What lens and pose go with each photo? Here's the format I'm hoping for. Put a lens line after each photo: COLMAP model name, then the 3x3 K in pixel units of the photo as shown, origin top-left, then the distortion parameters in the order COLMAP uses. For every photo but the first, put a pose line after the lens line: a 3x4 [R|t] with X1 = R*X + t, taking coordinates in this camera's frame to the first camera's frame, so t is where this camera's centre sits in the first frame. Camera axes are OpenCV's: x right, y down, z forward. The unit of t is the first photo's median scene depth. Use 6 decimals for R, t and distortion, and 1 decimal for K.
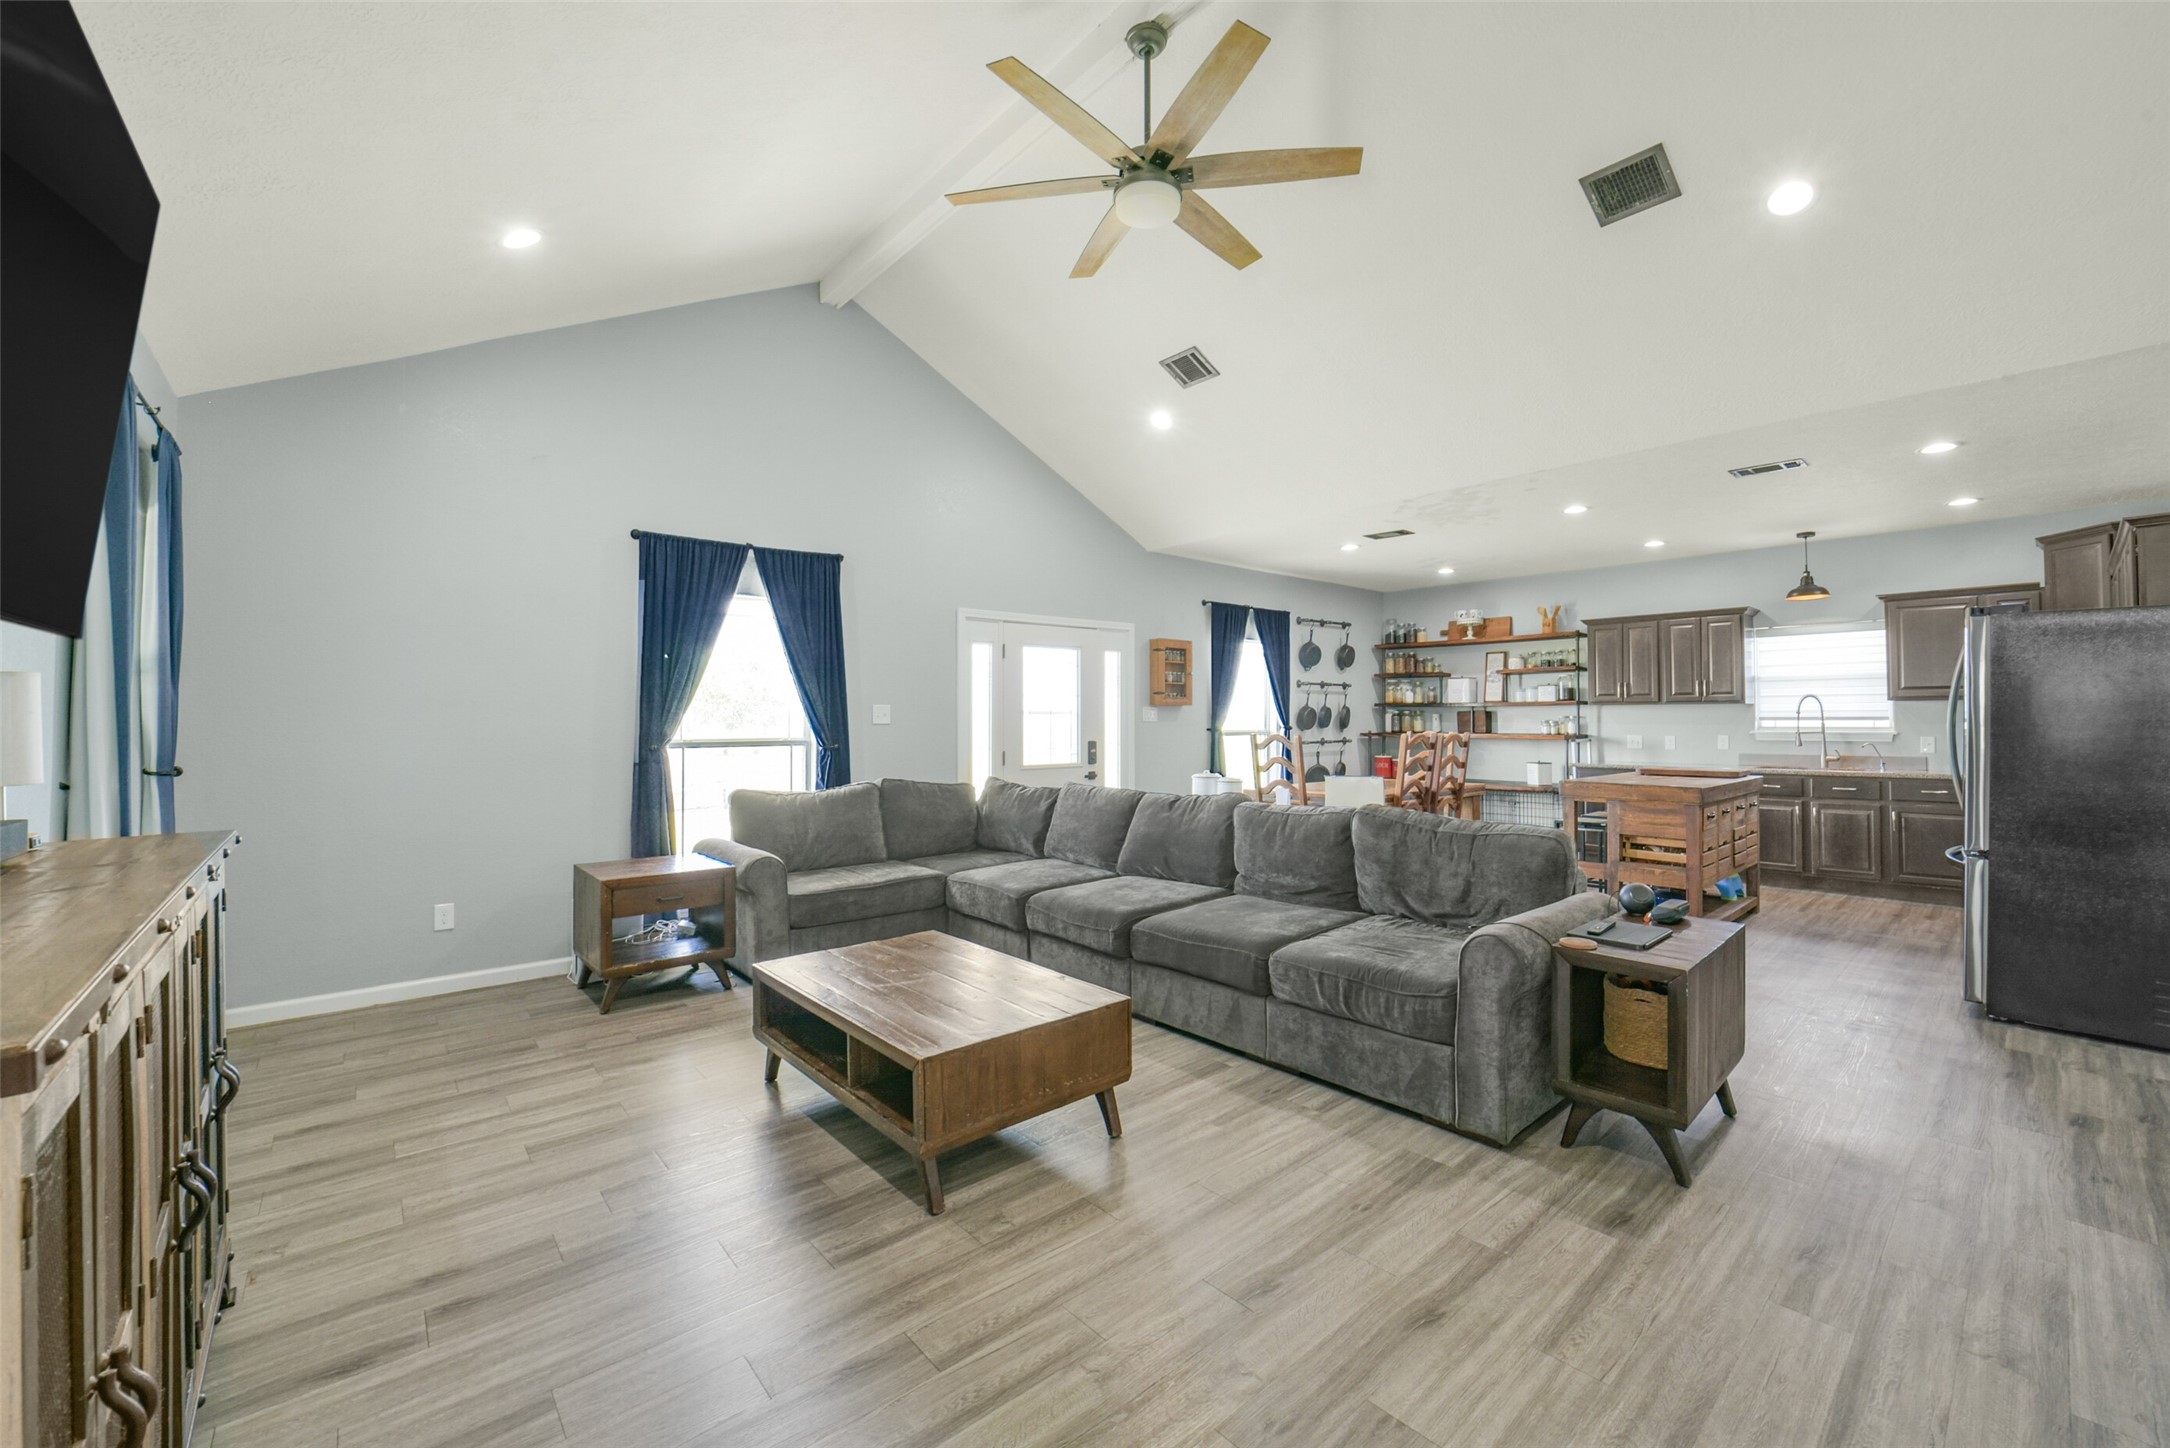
lens RADIAL K [[858.6, 0, 1086.7], [0, 858.6, 707.0], [0, 0, 1]] dist [-0.000972, 0.000116]
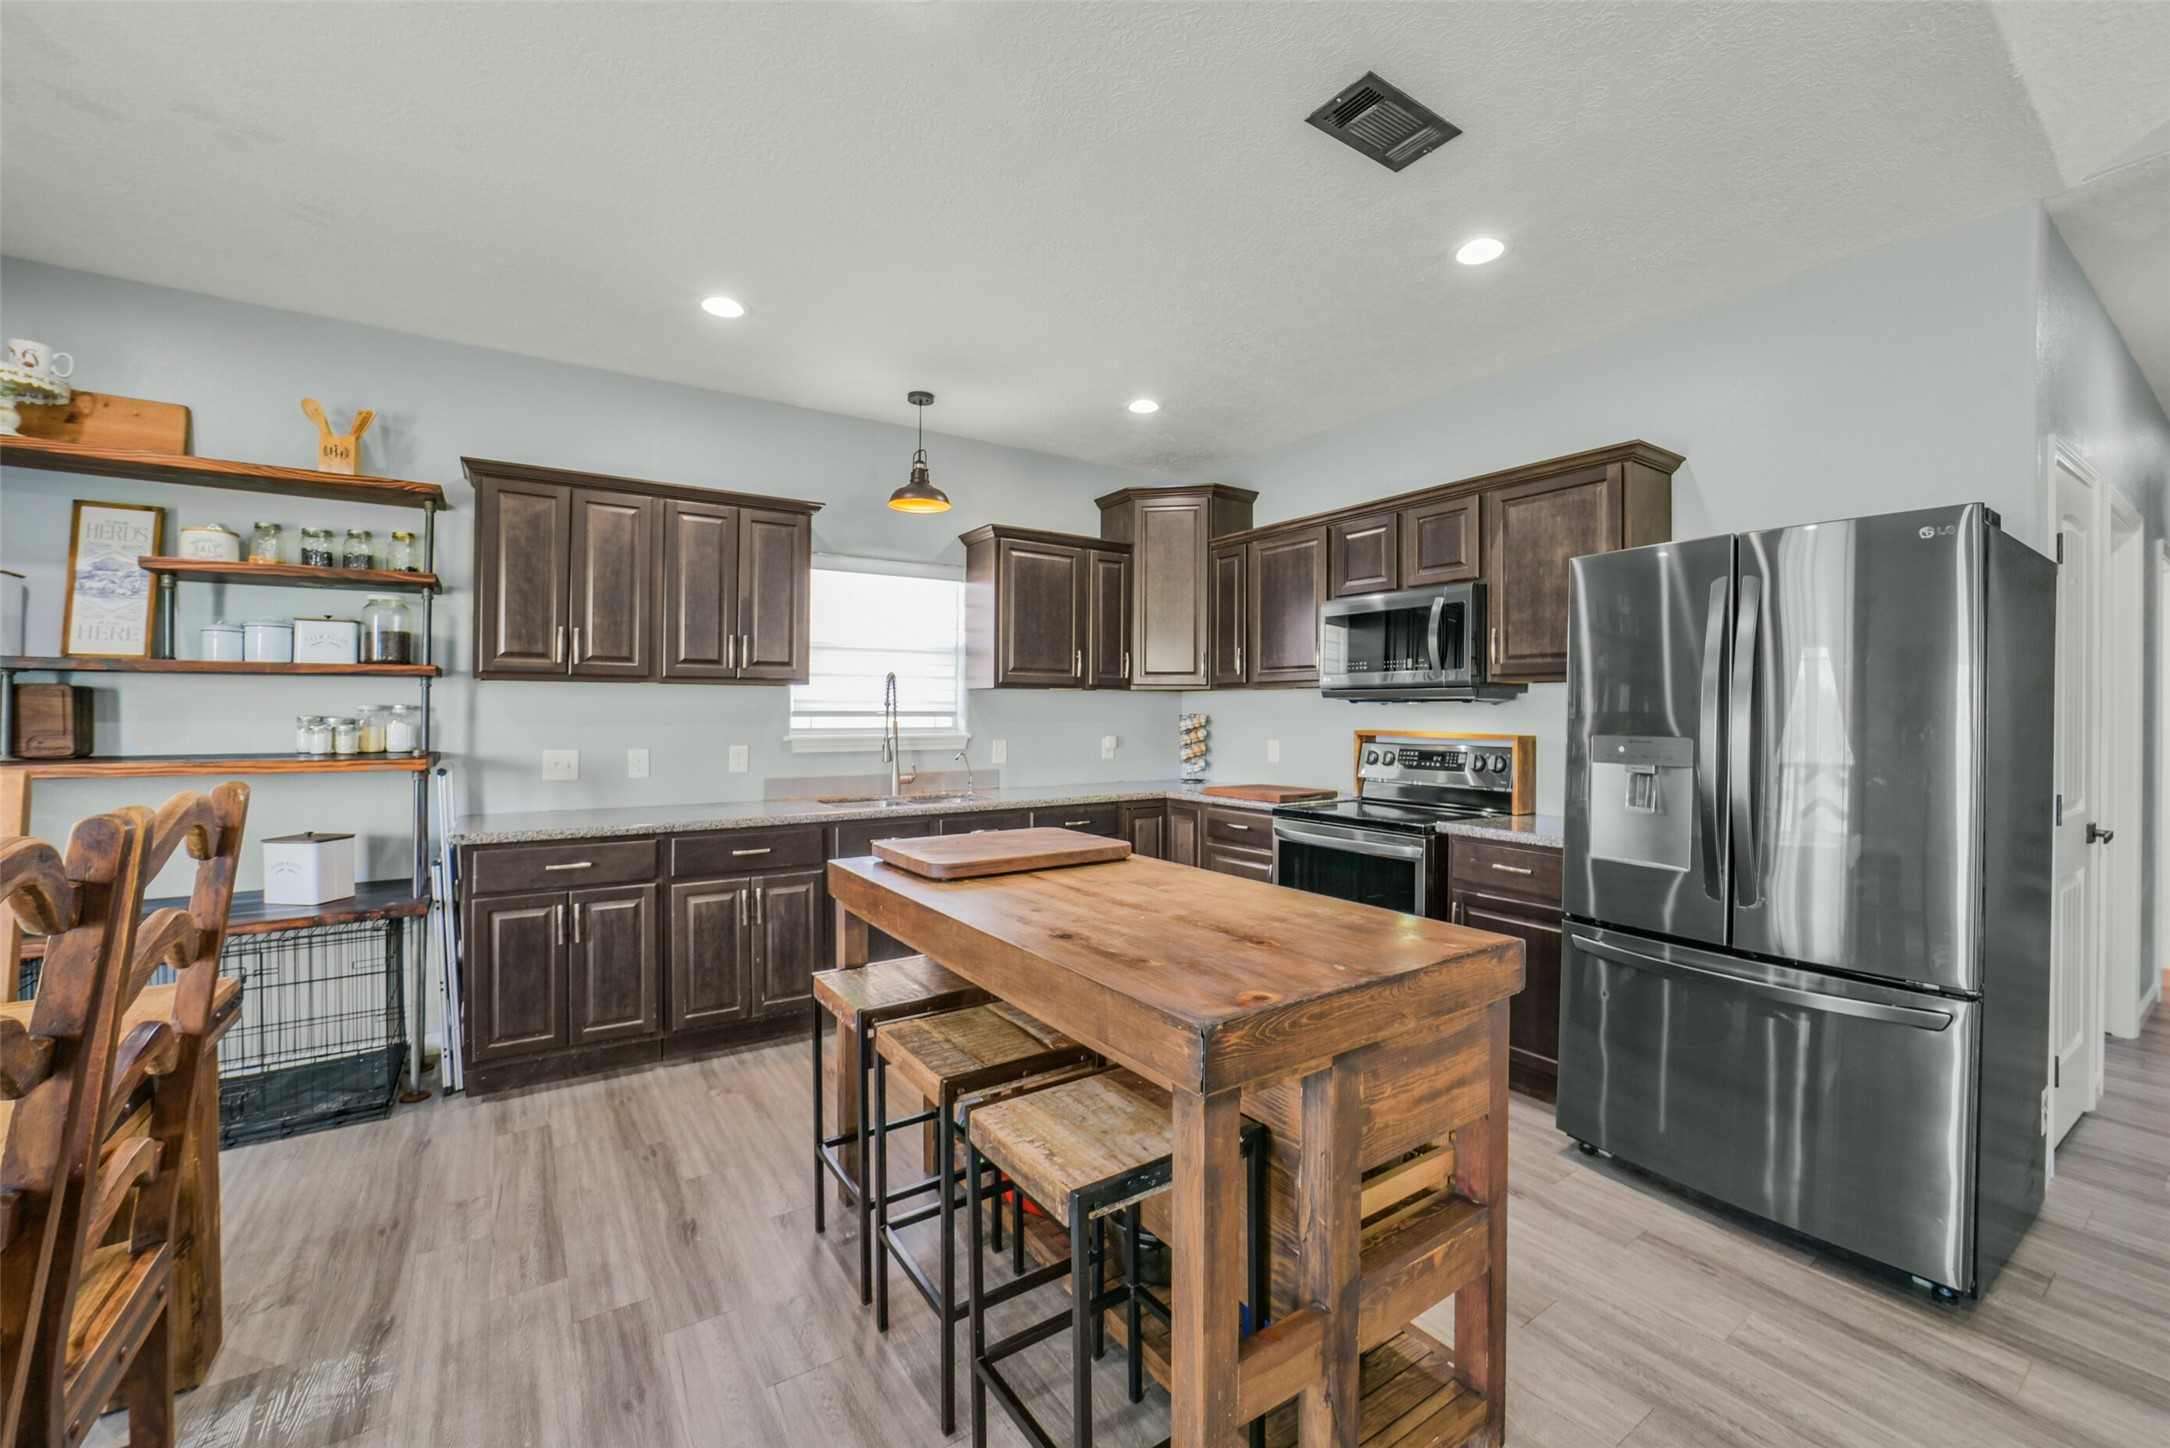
lens RADIAL K [[858.6, 0, 1086.7], [0, 858.6, 707.0], [0, 0, 1]] dist [-0.000972, 0.000116]
pose [[0.127517, 0.006418, 0.991816, 0.236433], [-0.020734, 0.999778, -0.003804, 0.006943], [-0.991620, -0.020080, 0.127622, 0.691320]]
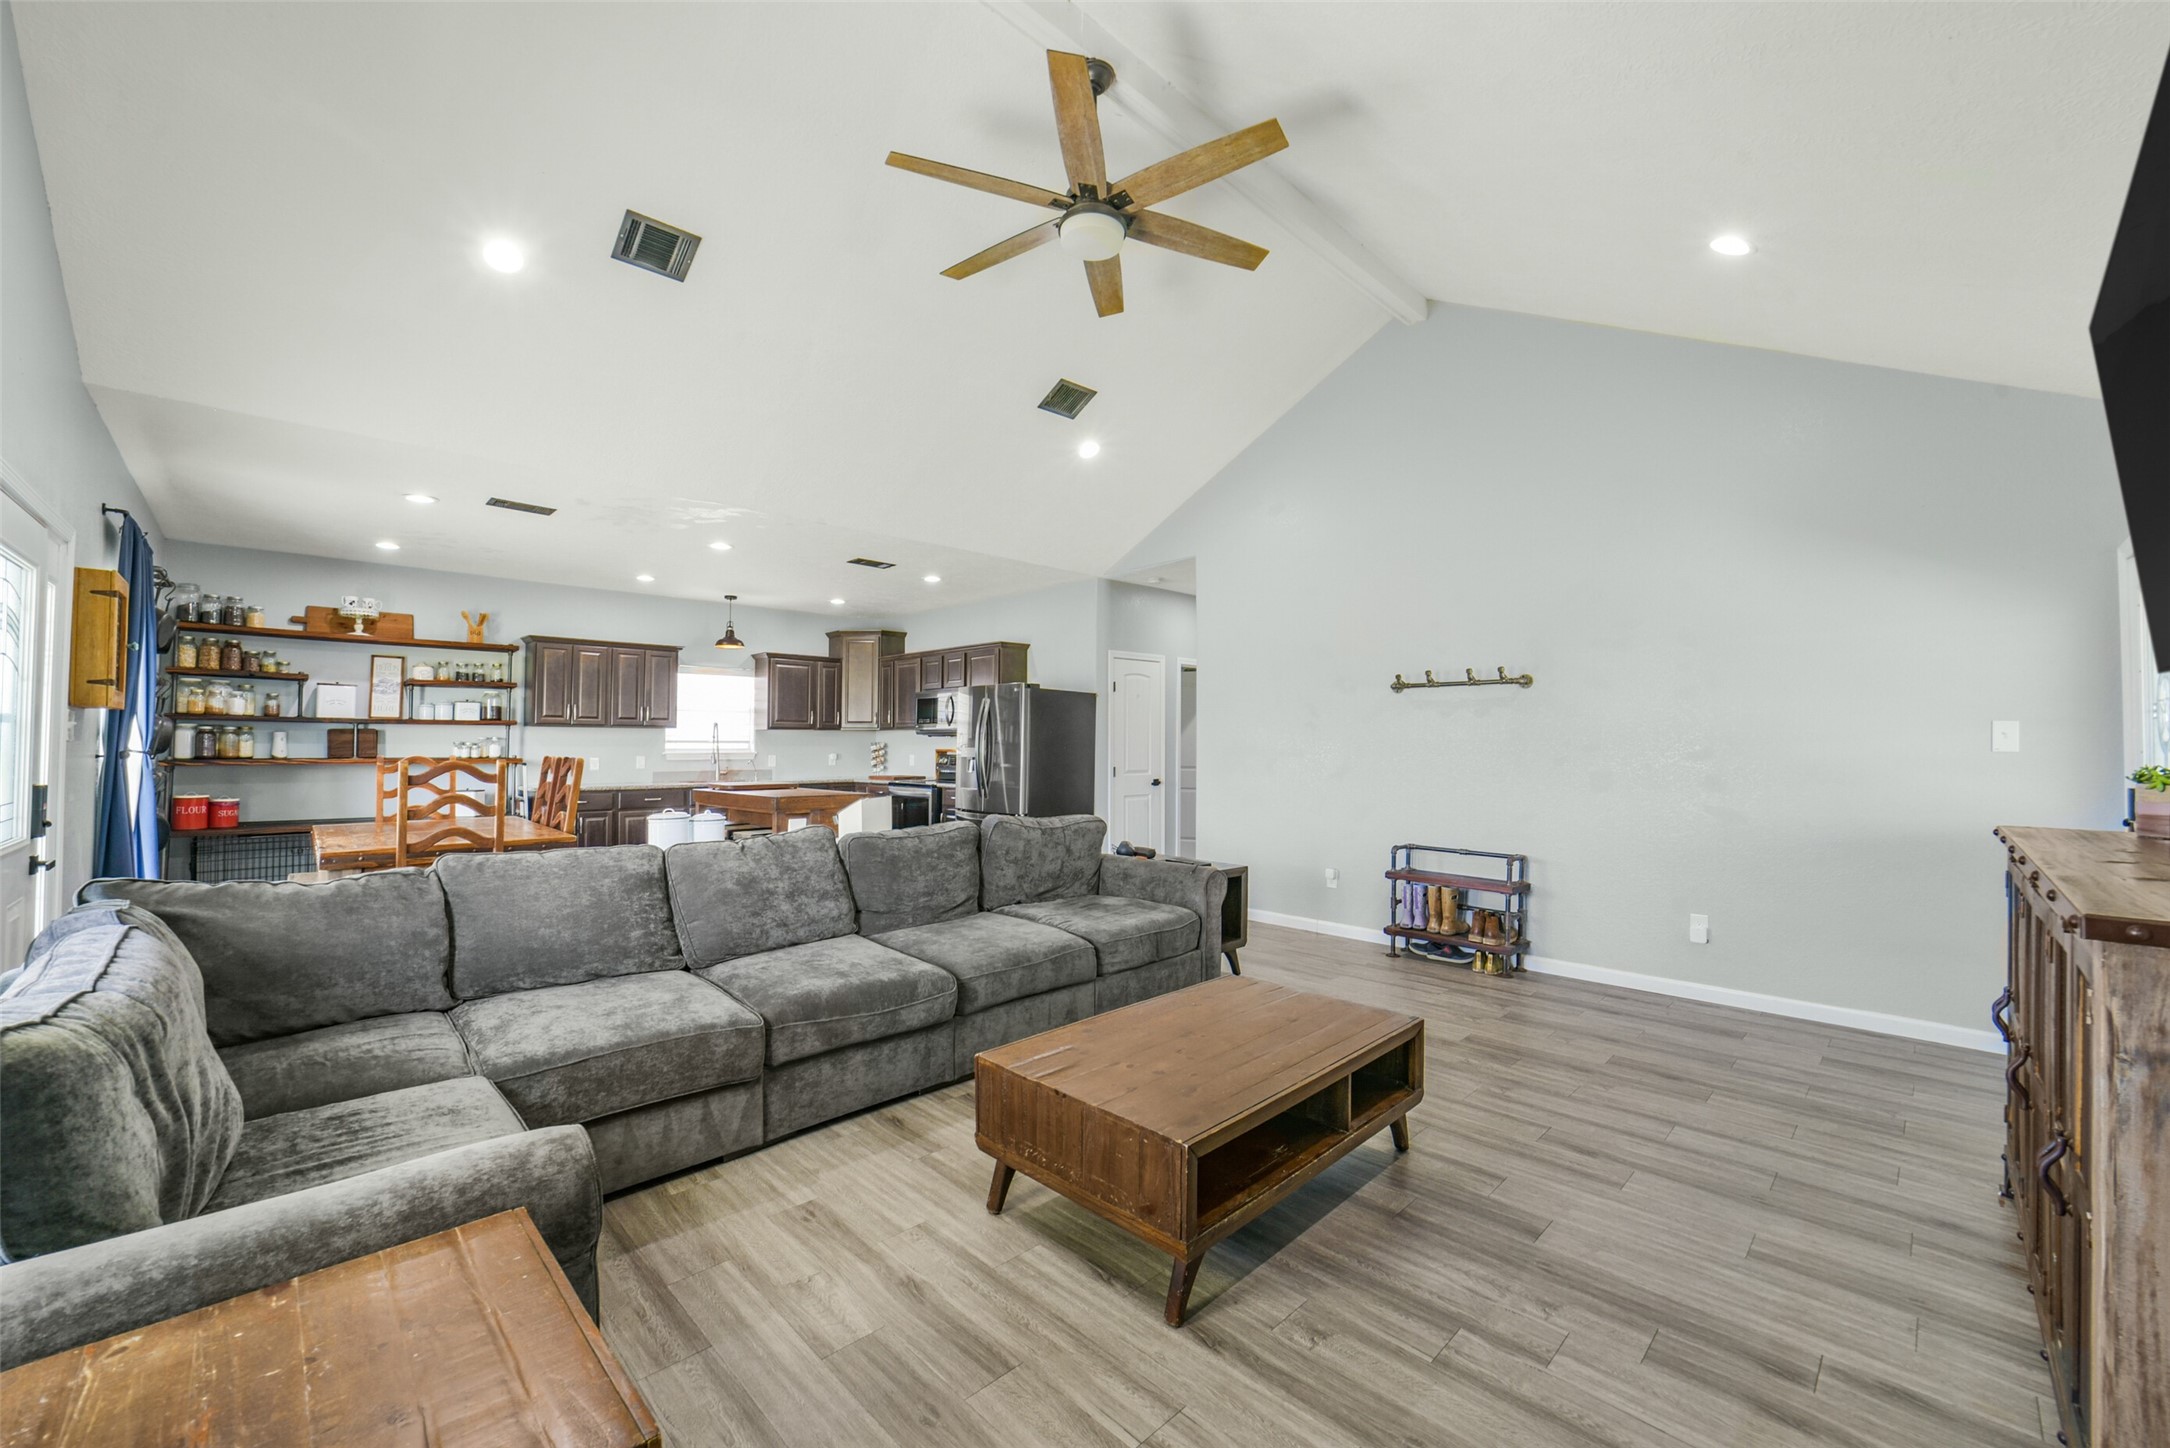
lens RADIAL K [[869.4, 0, 1085.0], [0, 869.4, 724.0], [0, 0, 1]] dist [-0.013061, -0.000219]
pose [[-0.048506, 0.026162, 0.998480, -0.409263], [-0.019101, 0.999450, -0.027115, 0.010096], [-0.998640, -0.020387, -0.047980, 0.451537]]
